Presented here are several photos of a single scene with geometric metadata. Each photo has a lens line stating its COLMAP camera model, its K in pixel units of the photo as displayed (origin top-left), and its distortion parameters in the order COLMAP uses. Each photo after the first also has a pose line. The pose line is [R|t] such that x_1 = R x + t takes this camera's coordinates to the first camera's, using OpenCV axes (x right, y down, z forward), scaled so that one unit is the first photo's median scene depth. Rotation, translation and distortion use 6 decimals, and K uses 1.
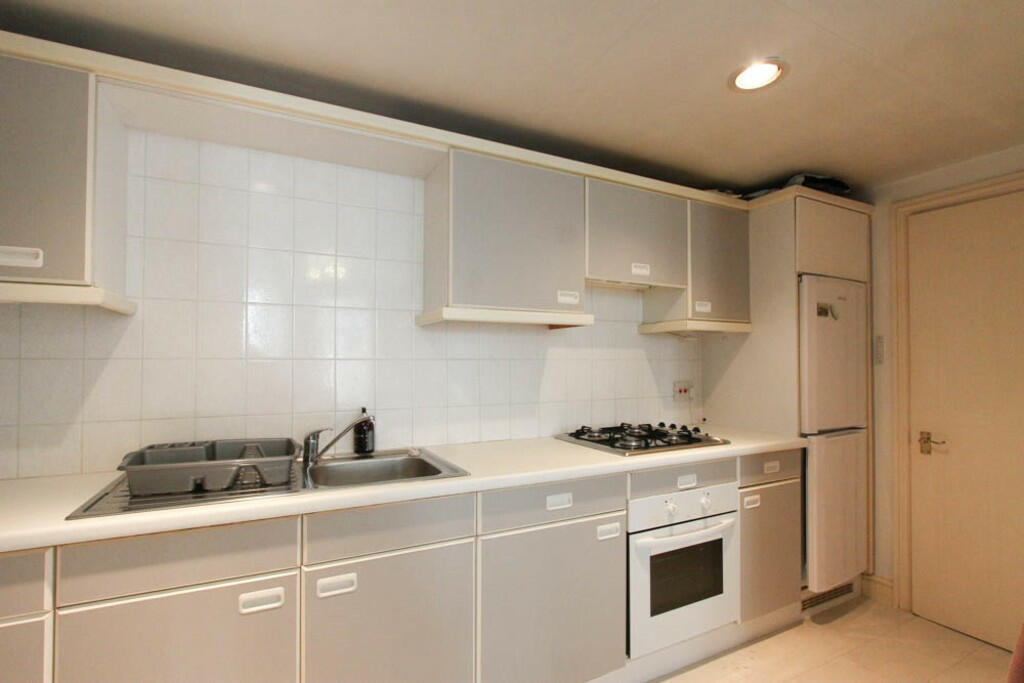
lens RADIAL K [[470.6, 0, 505.9], [0, 470.6, 353.8], [0, 0, 1]] dist [-0.016694, 0.000670]
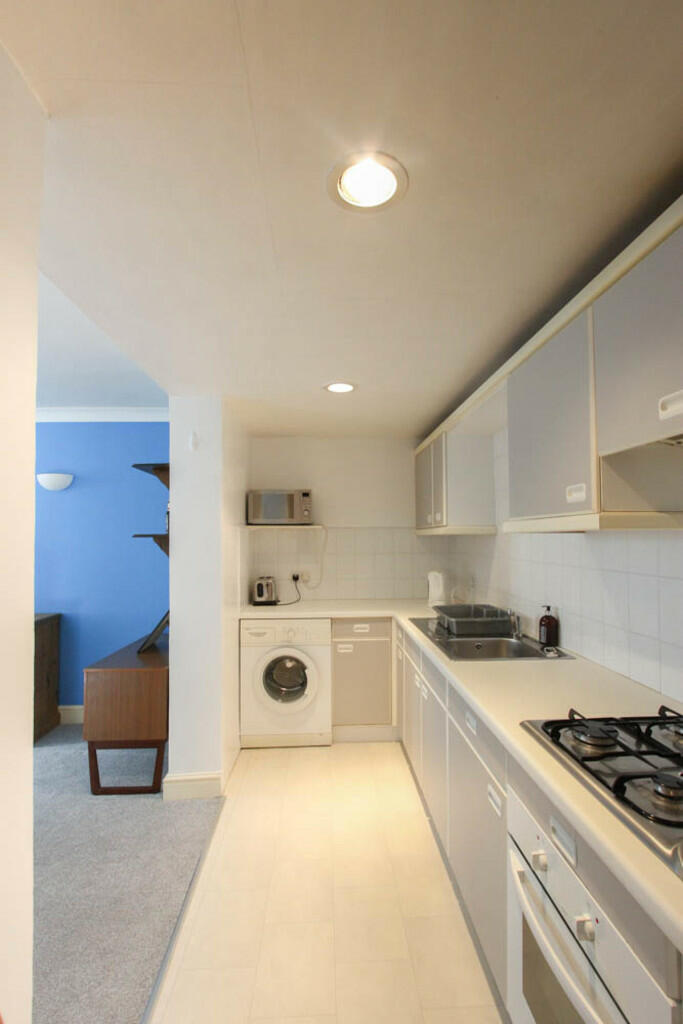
lens RADIAL K [[470.6, 0, 342.8], [0, 470.6, 527.8], [0, 0, 1]] dist [-0.016694, 0.000670]
pose [[-0.411583, -0.018361, -0.911187, 0.889314], [0.021639, 0.999318, -0.029911, -0.049729], [0.911115, -0.032028, -0.410905, 0.934745]]
